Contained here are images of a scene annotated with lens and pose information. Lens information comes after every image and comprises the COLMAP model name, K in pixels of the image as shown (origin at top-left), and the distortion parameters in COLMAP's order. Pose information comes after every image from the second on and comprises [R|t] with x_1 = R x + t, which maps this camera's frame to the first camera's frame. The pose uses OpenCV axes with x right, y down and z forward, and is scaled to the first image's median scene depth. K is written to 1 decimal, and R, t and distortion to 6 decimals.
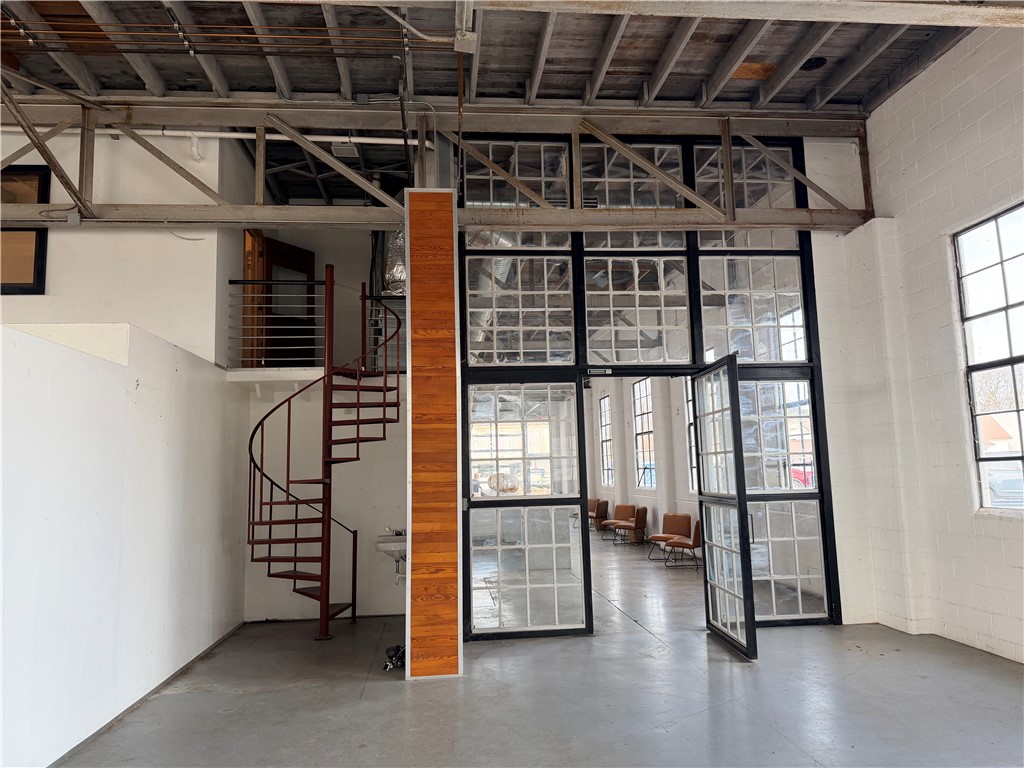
lens RADIAL K [[720.8, 0, 506.9], [0, 720.8, 378.8], [0, 0, 1]] dist [0.062731, -0.058078]
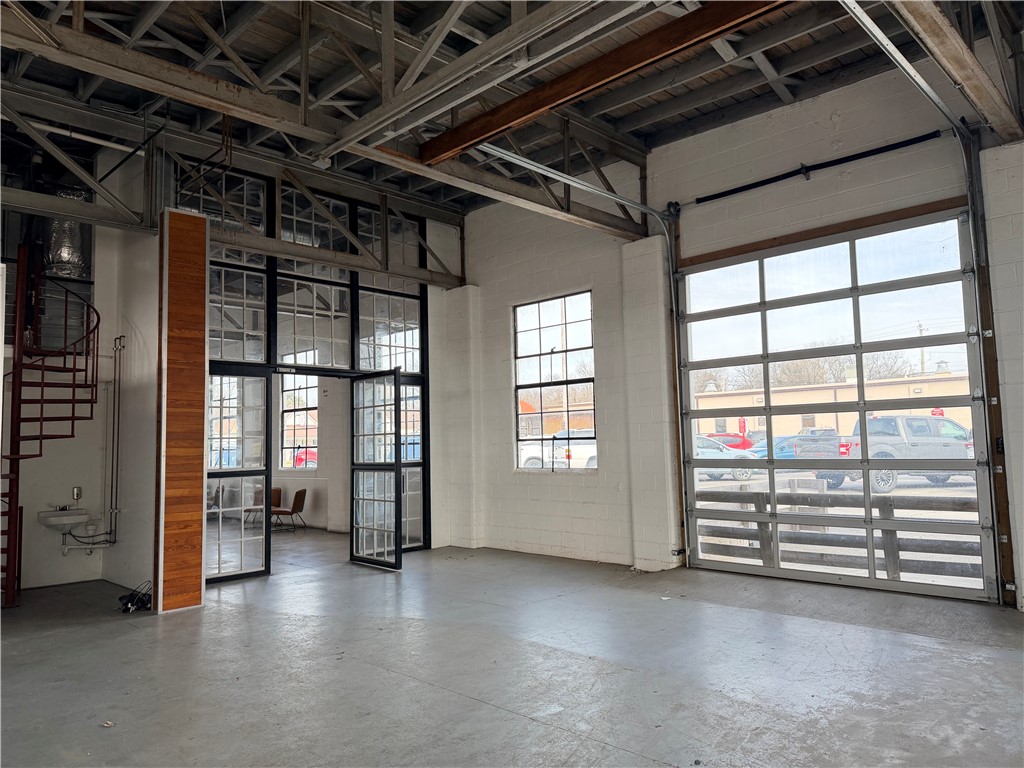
lens RADIAL K [[720.8, 0, 518.4], [0, 720.8, 387.2], [0, 0, 1]] dist [0.062731, -0.058078]
pose [[0.765581, 0.057185, 0.640793, -0.402201], [-0.077534, 0.996983, 0.003662, -0.018094], [-0.638650, -0.052487, 0.767705, -0.263159]]
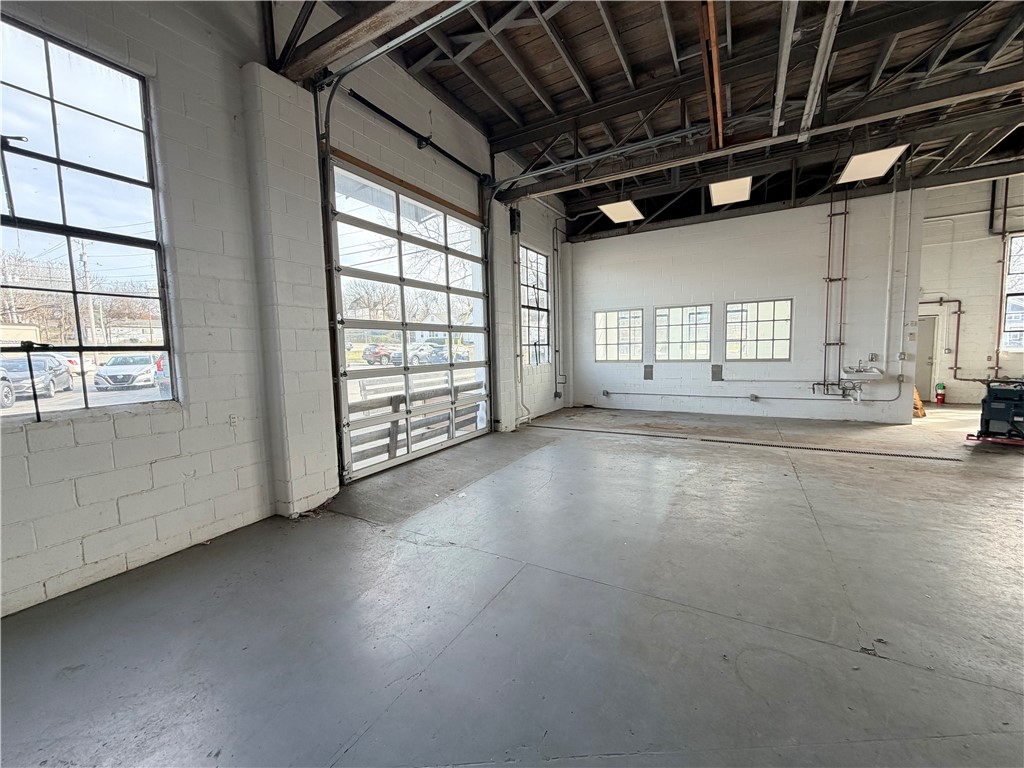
lens RADIAL K [[408.4, 0, 513.4], [0, 408.4, 384.9], [0, 0, 1]] dist [0.001844, -0.000166]
pose [[-0.818311, -0.002647, 0.574770, 0.013198], [-0.025306, 0.999186, -0.031426, 0.118216], [-0.574218, -0.040262, -0.817712, 0.839384]]
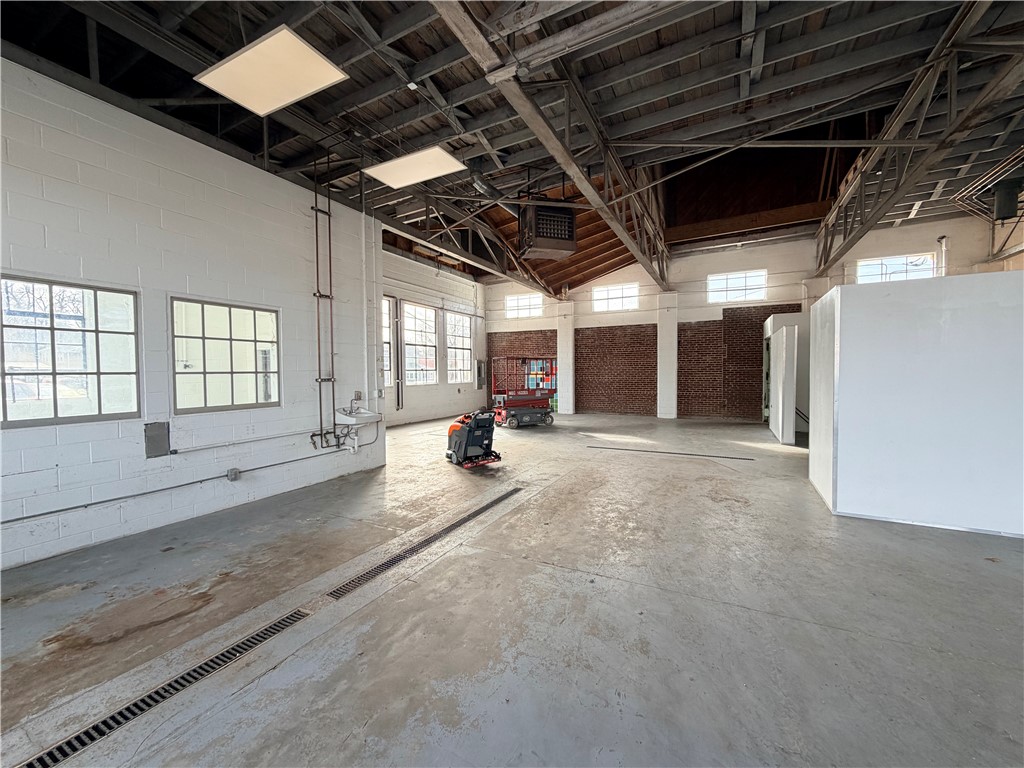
lens RADIAL K [[408.4, 0, 509.2], [0, 408.4, 384.0], [0, 0, 1]] dist [0.001844, -0.000166]
pose [[-0.547715, 0.056994, -0.834722, 0.427296], [0.130334, 0.991310, -0.017835, 0.024531], [0.826451, -0.118561, -0.550383, 0.221980]]
